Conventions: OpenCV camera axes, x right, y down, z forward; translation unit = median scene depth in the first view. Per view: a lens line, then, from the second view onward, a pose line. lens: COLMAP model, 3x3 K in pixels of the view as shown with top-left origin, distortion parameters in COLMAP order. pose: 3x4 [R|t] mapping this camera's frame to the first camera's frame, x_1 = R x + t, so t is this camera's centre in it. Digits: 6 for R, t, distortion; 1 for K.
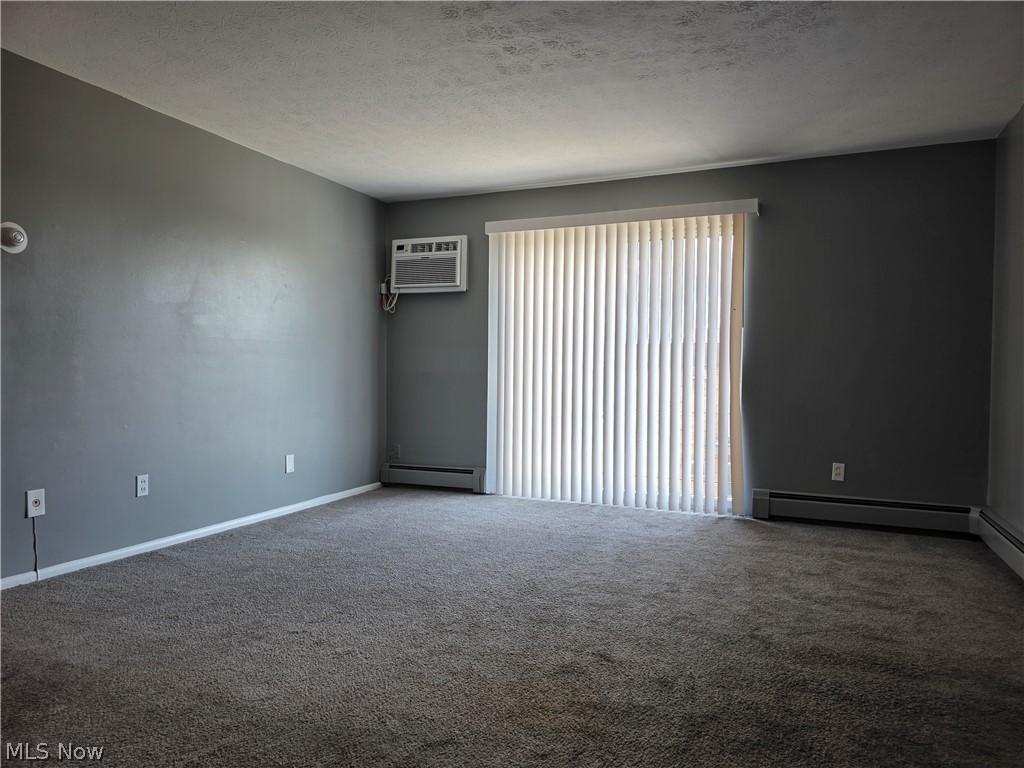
lens RADIAL K [[682.7, 0, 526.0], [0, 682.7, 382.3], [0, 0, 1]] dist [0.057604, -0.063548]
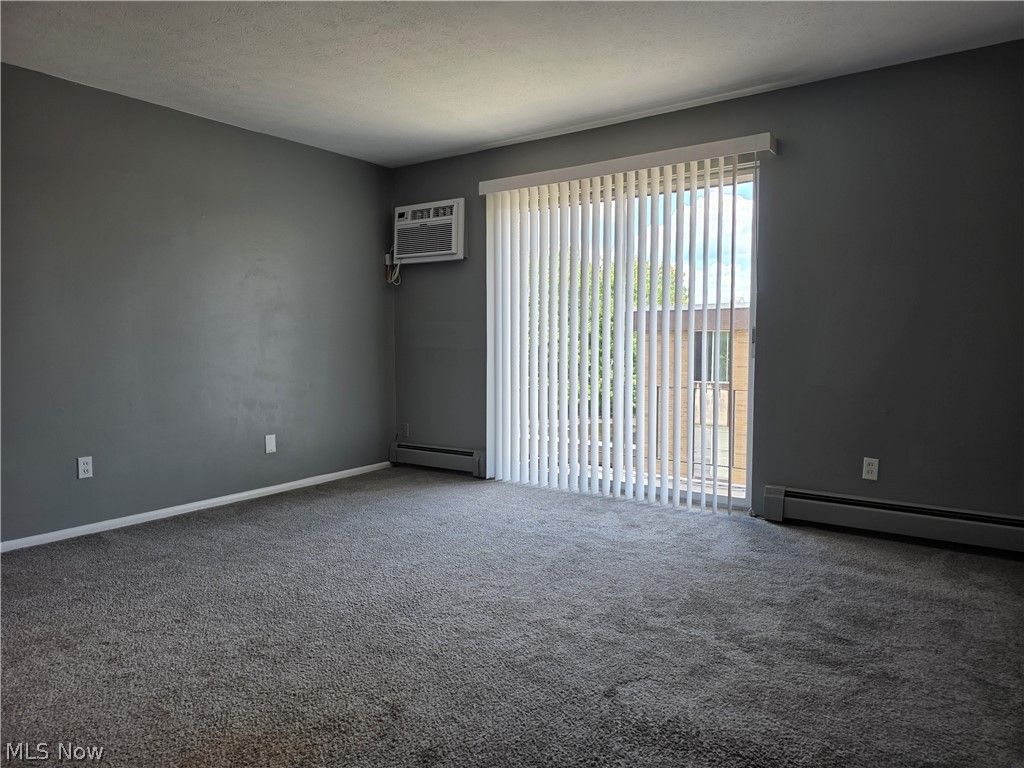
lens RADIAL K [[682.7, 0, 526.0], [0, 682.7, 382.3], [0, 0, 1]] dist [0.057604, -0.063548]
pose [[0.977705, 0.001751, -0.209978, 0.215537], [0.008587, 0.998795, 0.048311, -0.013176], [0.209809, -0.049037, 0.976512, 0.124304]]
